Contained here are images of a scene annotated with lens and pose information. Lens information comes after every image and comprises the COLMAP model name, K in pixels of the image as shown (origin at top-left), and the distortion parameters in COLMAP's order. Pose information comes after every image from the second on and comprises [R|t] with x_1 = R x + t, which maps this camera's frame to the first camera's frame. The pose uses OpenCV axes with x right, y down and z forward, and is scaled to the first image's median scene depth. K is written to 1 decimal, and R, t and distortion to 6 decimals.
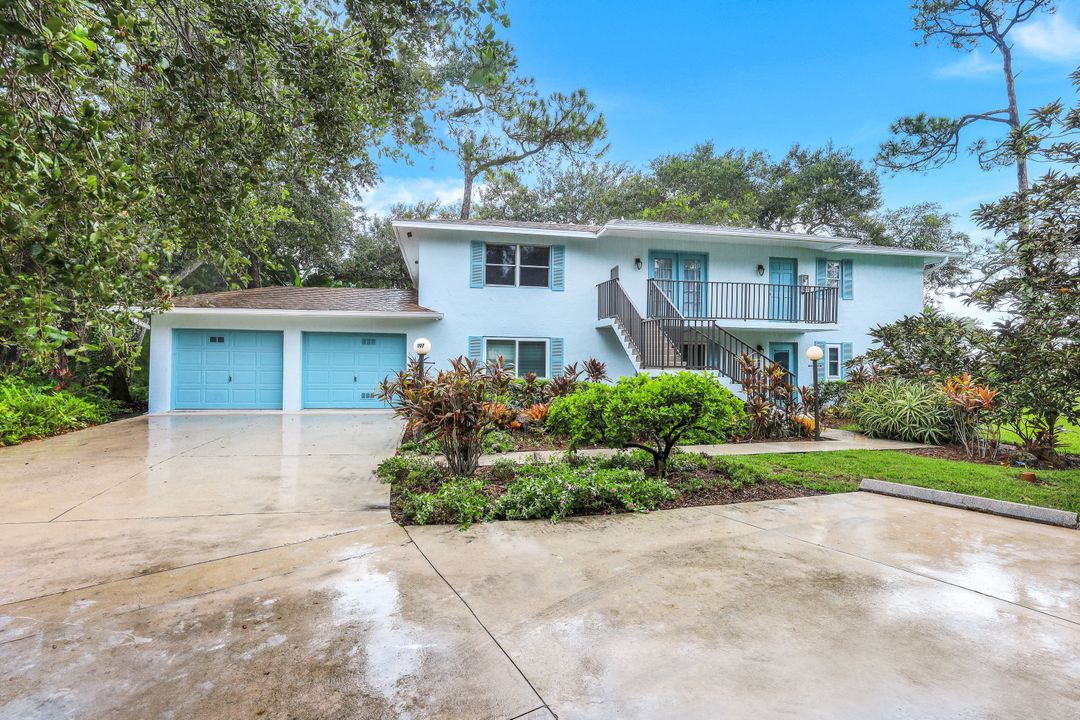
lens RADIAL K [[524.4, 0, 540.0], [0, 524.4, 358.0], [0, 0, 1]] dist [-0.000961, -0.000445]
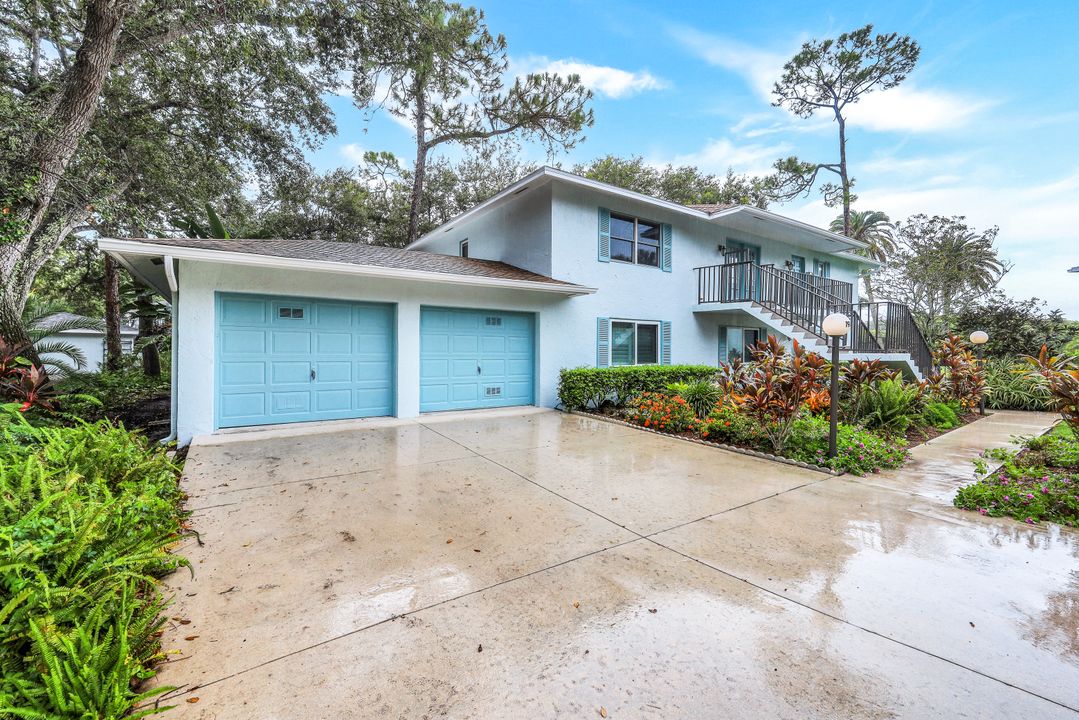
lens RADIAL K [[445.8, 0, 542.0], [0, 445.8, 350.6], [0, 0, 1]] dist [0.000725, 0.000320]
pose [[0.916691, -0.005185, 0.399563, -0.502937], [-0.003200, 0.999788, 0.020316, -0.001132], [-0.399584, -0.019902, 0.916481, 0.354955]]
